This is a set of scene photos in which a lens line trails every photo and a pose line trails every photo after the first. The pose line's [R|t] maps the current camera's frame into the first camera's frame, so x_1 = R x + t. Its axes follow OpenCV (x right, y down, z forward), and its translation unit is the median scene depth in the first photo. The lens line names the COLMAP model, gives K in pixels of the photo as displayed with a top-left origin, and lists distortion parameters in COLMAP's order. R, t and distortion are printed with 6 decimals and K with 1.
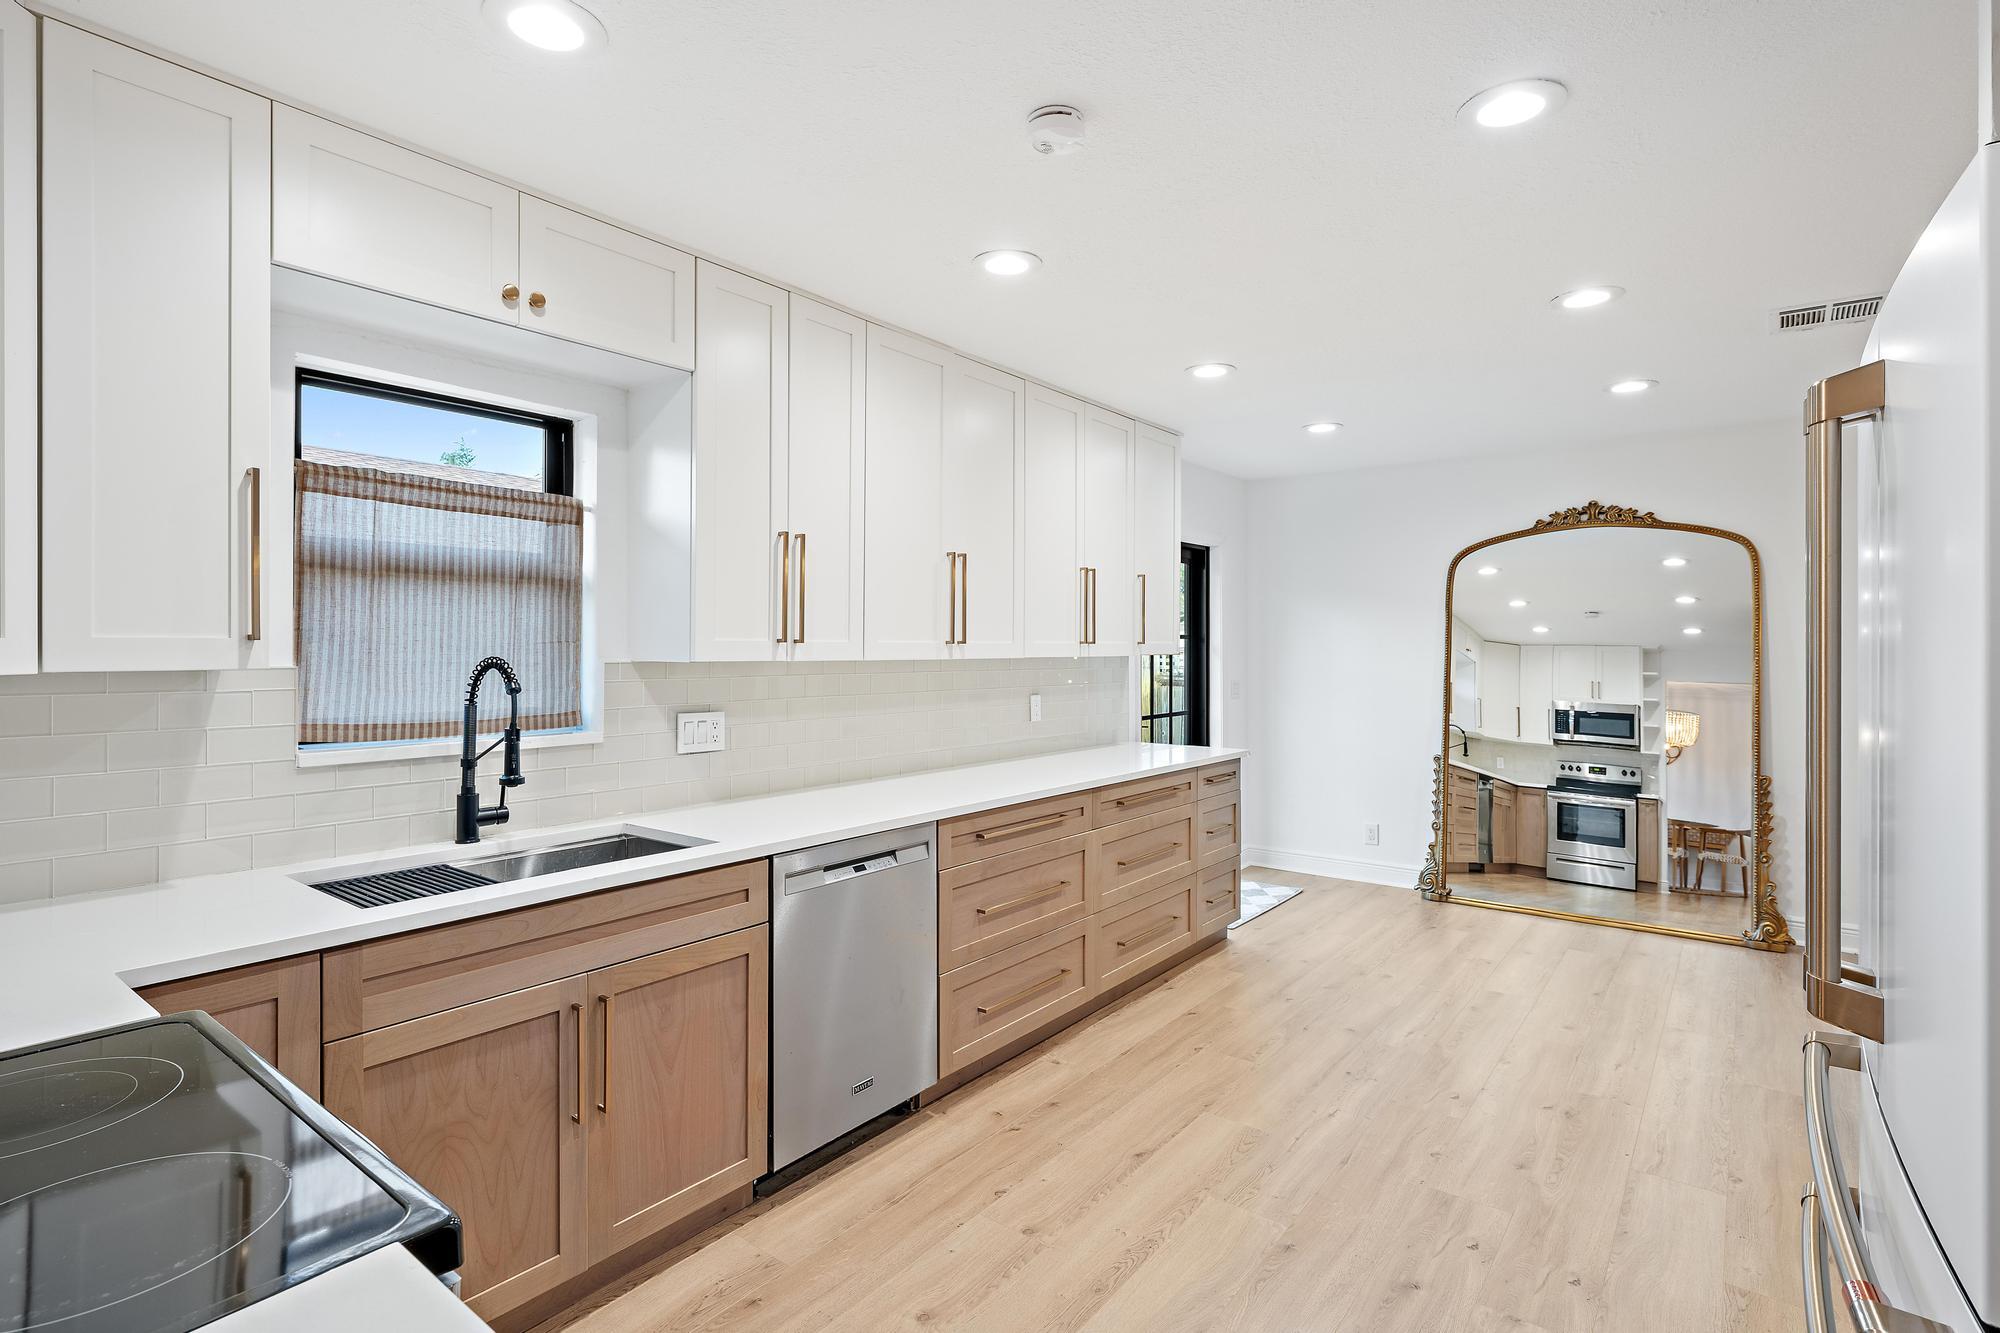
lens RADIAL K [[970.2, 0, 1003.4], [0, 970.2, 651.6], [0, 0, 1]] dist [0.003051, 0.001284]
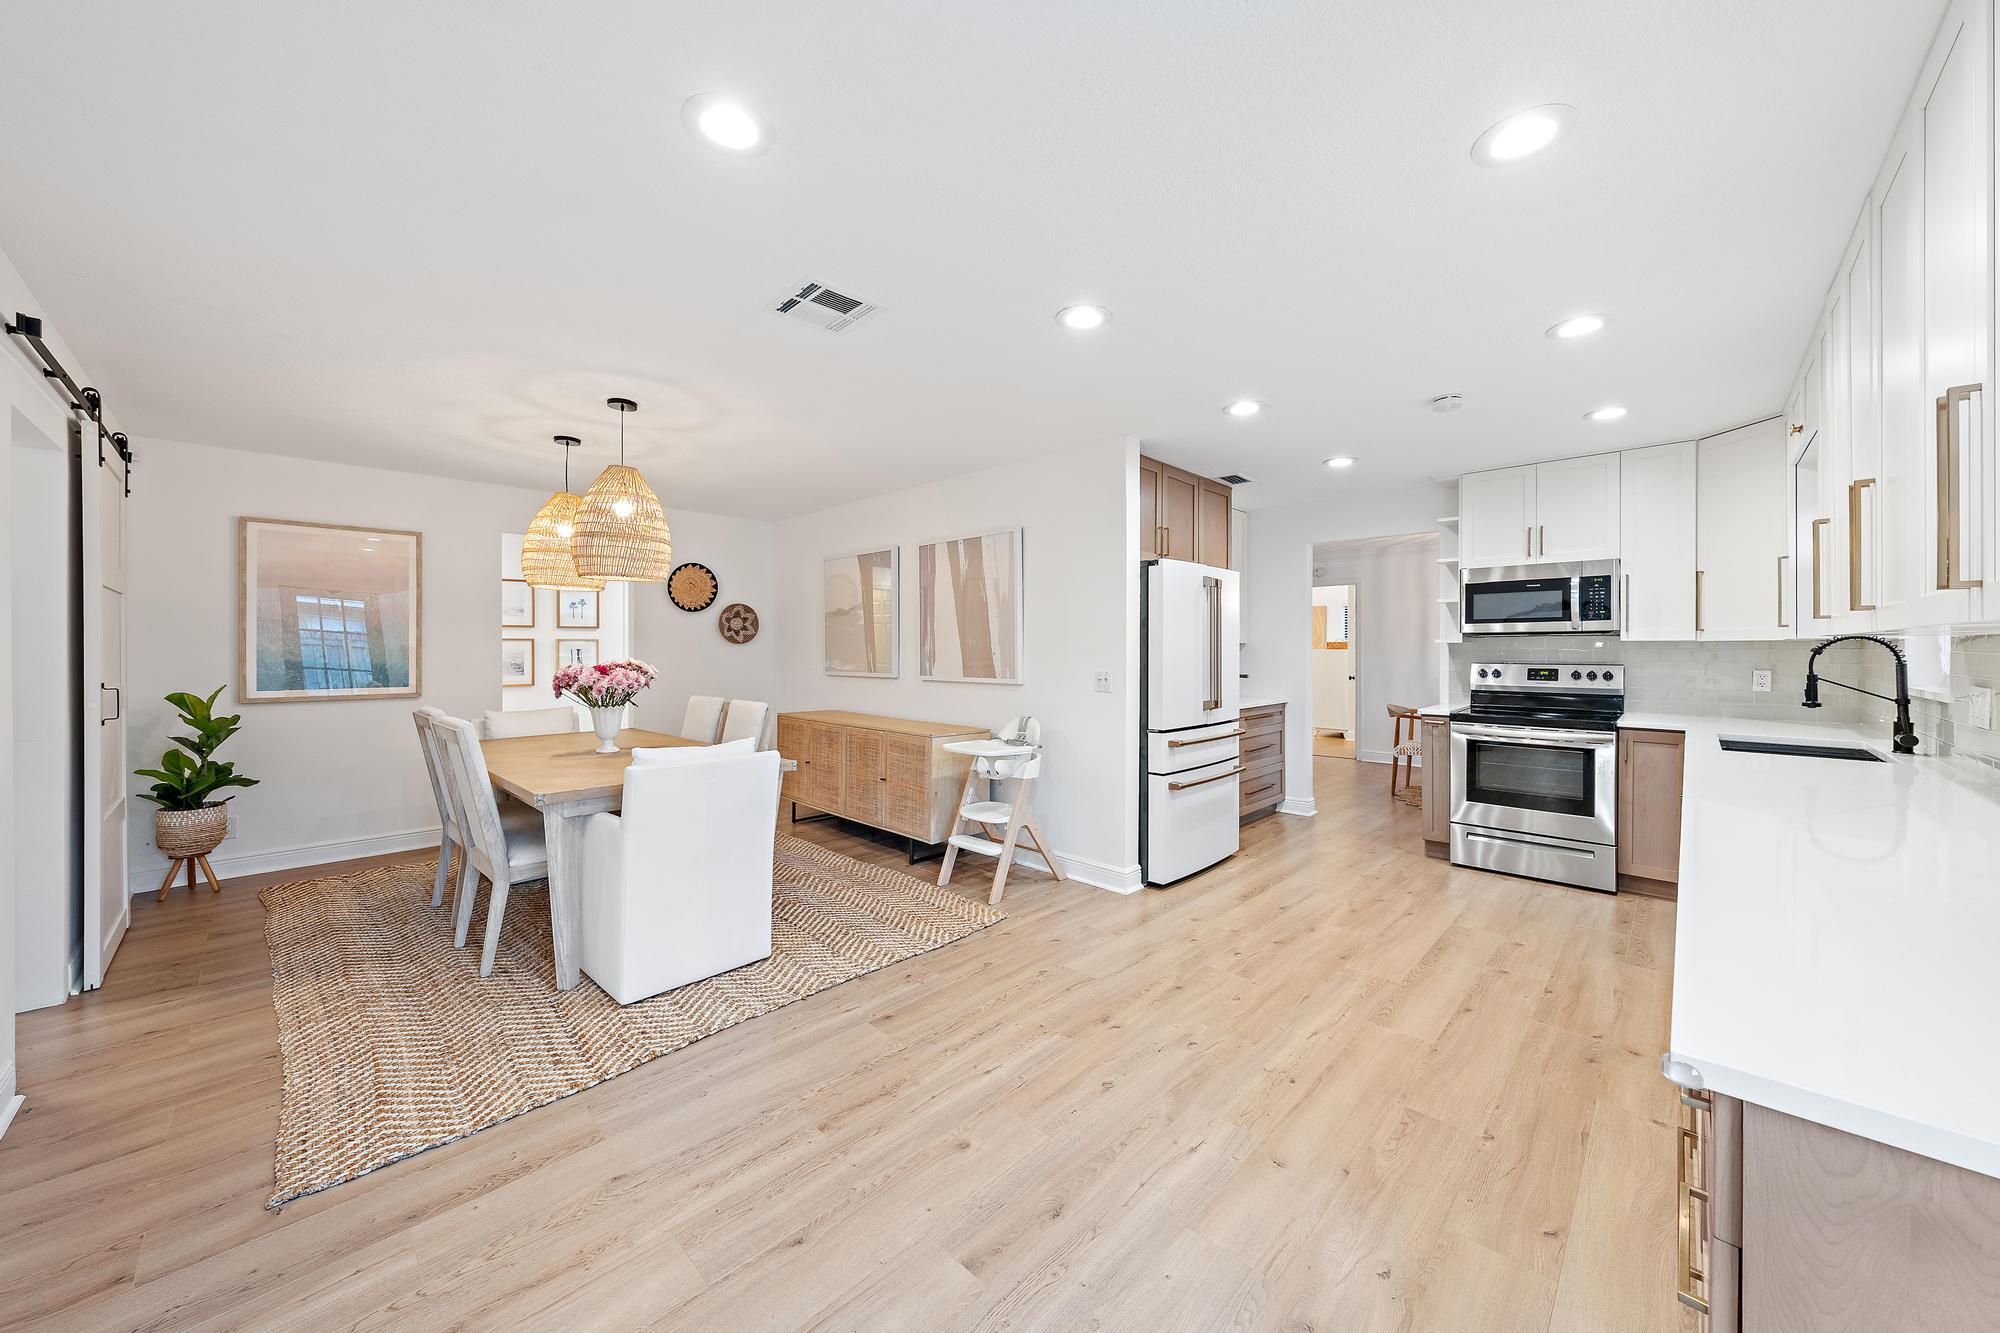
lens RADIAL K [[709.6, 0, 998.7], [0, 709.6, 650.1], [0, 0, 1]] dist [-0.005443, 0.000073]
pose [[-0.993276, -0.002983, 0.115735, 0.595264], [-0.001697, 0.999936, 0.011207, 0.018033], [-0.115761, 0.010935, -0.993217, 1.815371]]
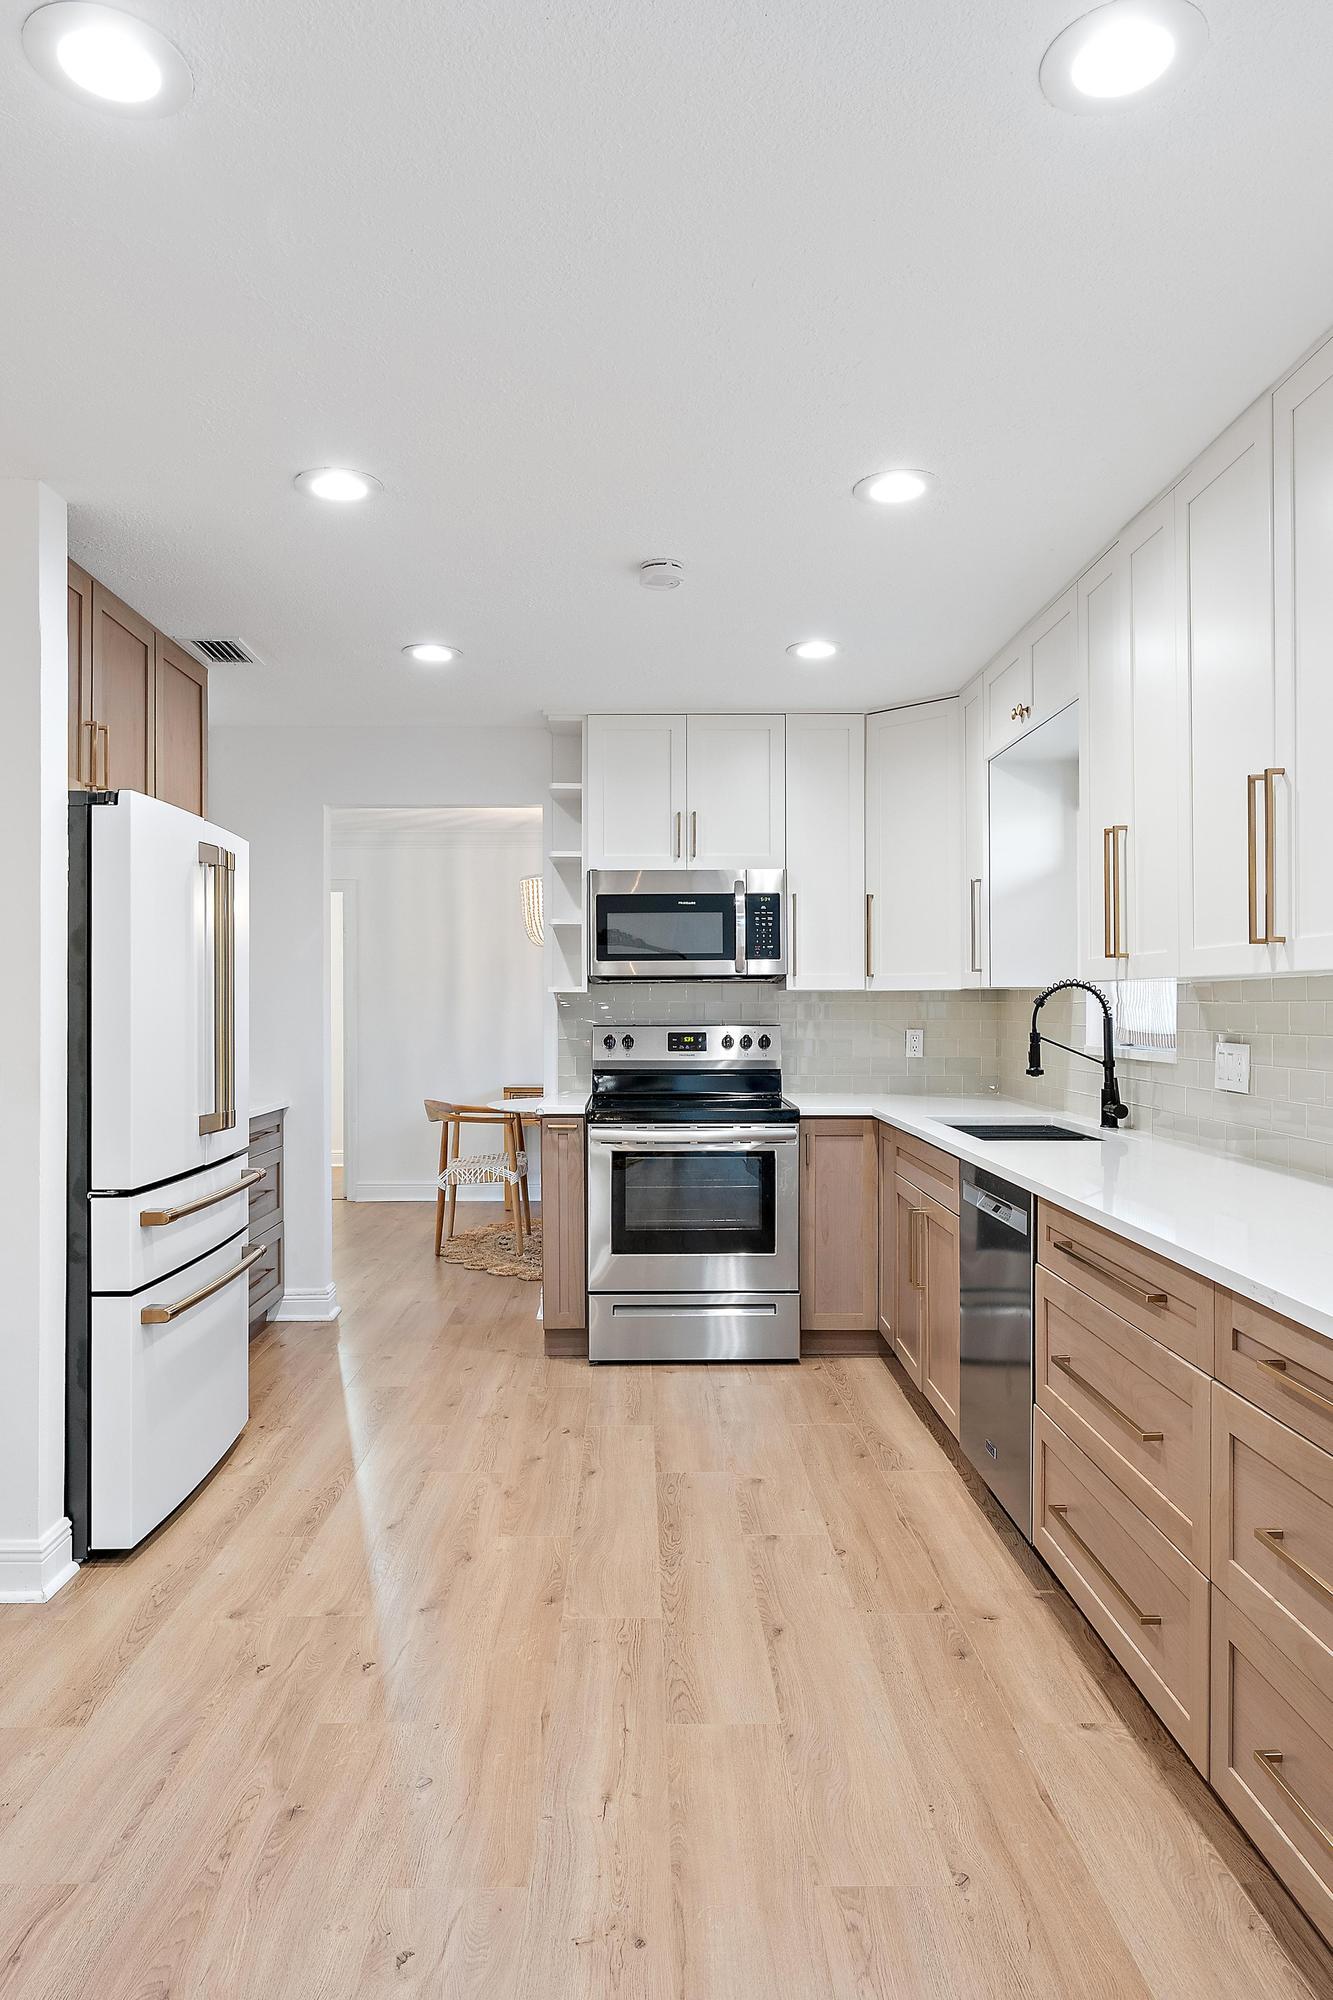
lens RADIAL K [[1266.5, 0, 651.0], [0, 1266.5, 1001.4], [0, 0, 1]] dist [-0.004464, 0.000447]
pose [[-0.785522, -0.003228, -0.618826, 0.739786], [-0.004702, 0.999989, 0.000752, 0.028006], [0.618816, 0.003500, -0.785528, 1.531630]]
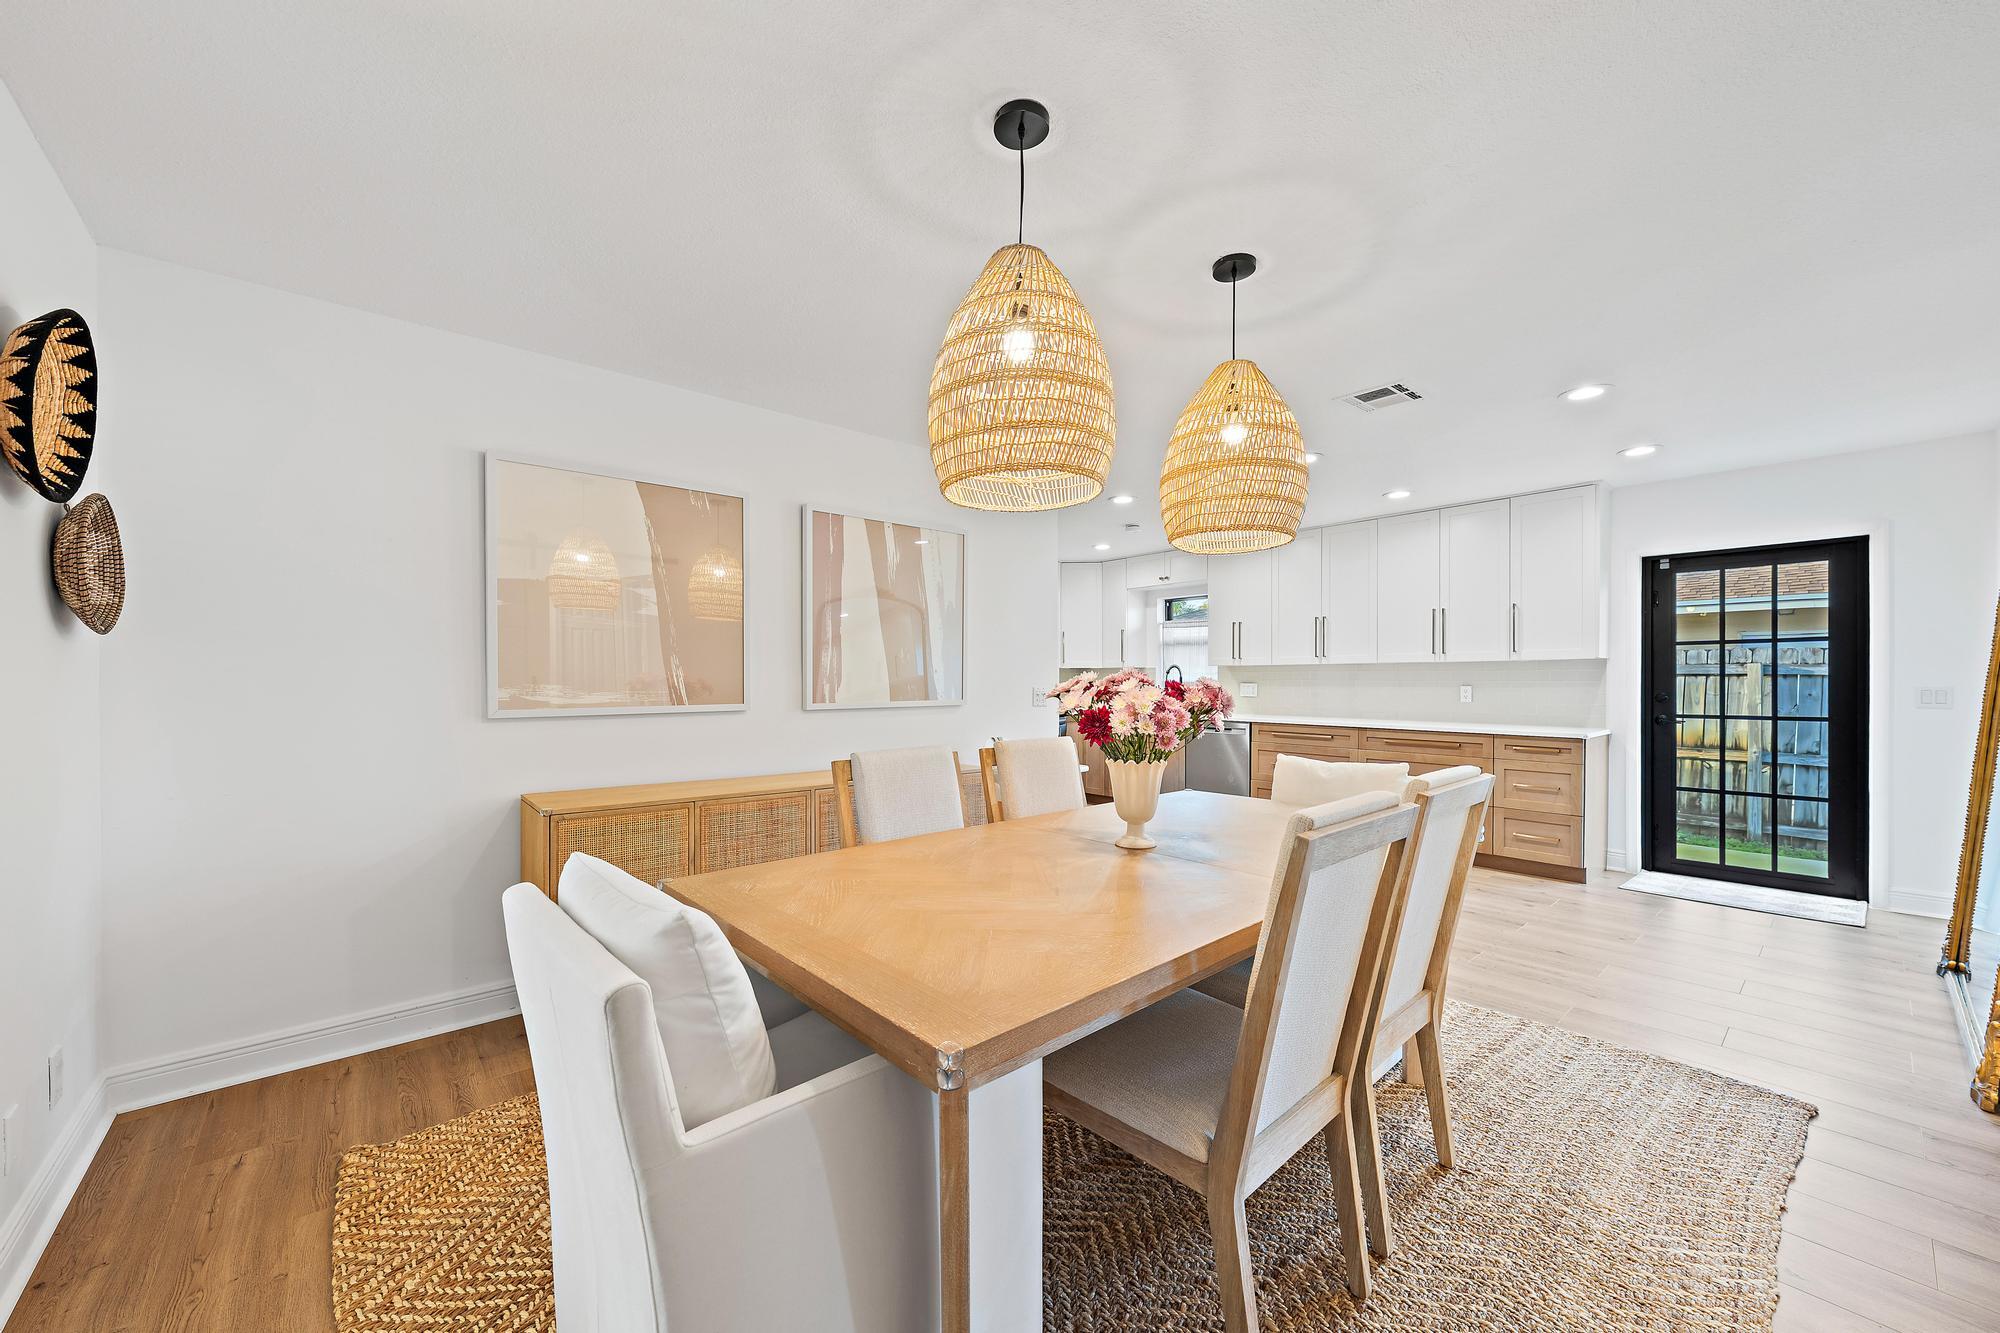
lens RADIAL K [[760.2, 0, 1004.9], [0, 760.2, 682.1], [0, 0, 1]] dist [-0.002012, -0.000181]
pose [[-0.187669, 0.003393, -0.982226, 2.094196], [-0.007491, 0.999960, 0.004886, 0.054997], [0.982204, 0.008275, -0.187636, 0.699223]]
